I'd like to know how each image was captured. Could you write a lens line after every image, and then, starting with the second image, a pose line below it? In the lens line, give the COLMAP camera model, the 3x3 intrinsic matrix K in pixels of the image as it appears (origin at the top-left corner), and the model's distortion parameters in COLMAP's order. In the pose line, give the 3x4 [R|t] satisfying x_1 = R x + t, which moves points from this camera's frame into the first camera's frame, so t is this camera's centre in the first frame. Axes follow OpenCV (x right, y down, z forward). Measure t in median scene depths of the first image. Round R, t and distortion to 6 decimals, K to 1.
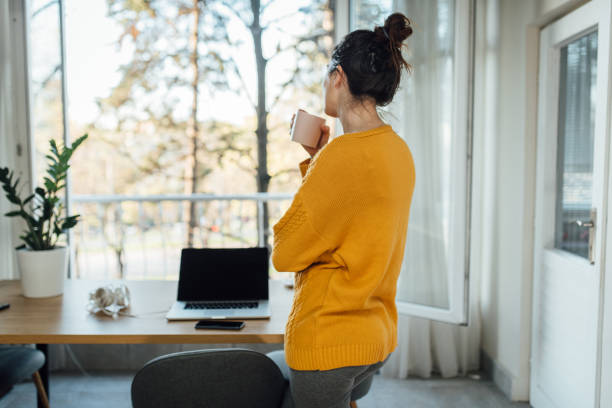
lens RADIAL K [[562.6, 0, 306.0], [0, 562.6, 204.0], [0, 0, 1]] dist [0.011507, 0.006051]
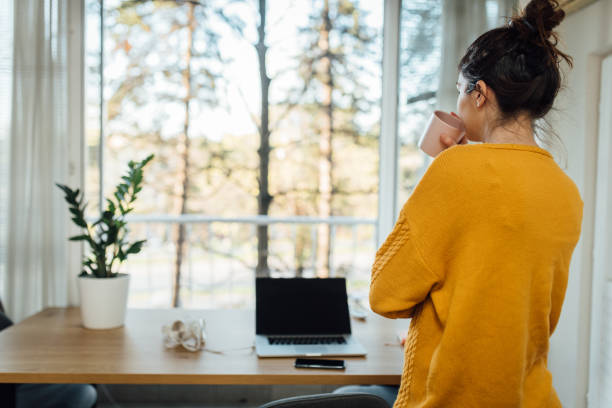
lens RADIAL K [[562.6, 0, 306.0], [0, 562.6, 204.0], [0, 0, 1]] dist [0.011507, 0.006051]
pose [[0.998530, 0.019582, 0.050550, -0.122347], [-0.017926, 0.999294, -0.033012, -0.009493], [-0.051161, 0.032057, 0.998176, 0.034703]]
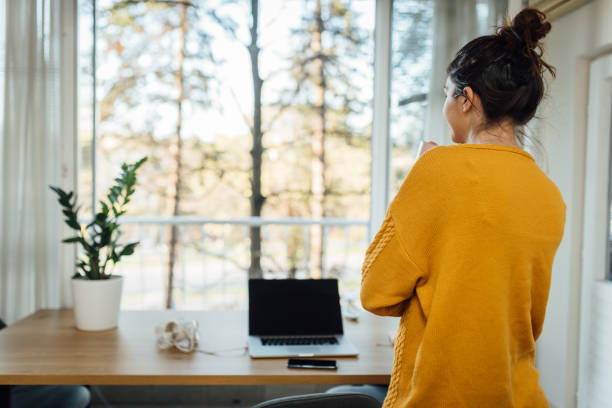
lens RADIAL K [[562.6, 0, 306.0], [0, 562.6, 204.0], [0, 0, 1]] dist [0.011507, 0.006051]
pose [[0.997851, 0.017689, 0.063090, -0.122061], [-0.015535, 0.999285, -0.034462, -0.010463], [-0.063655, 0.033407, 0.997413, 0.028935]]
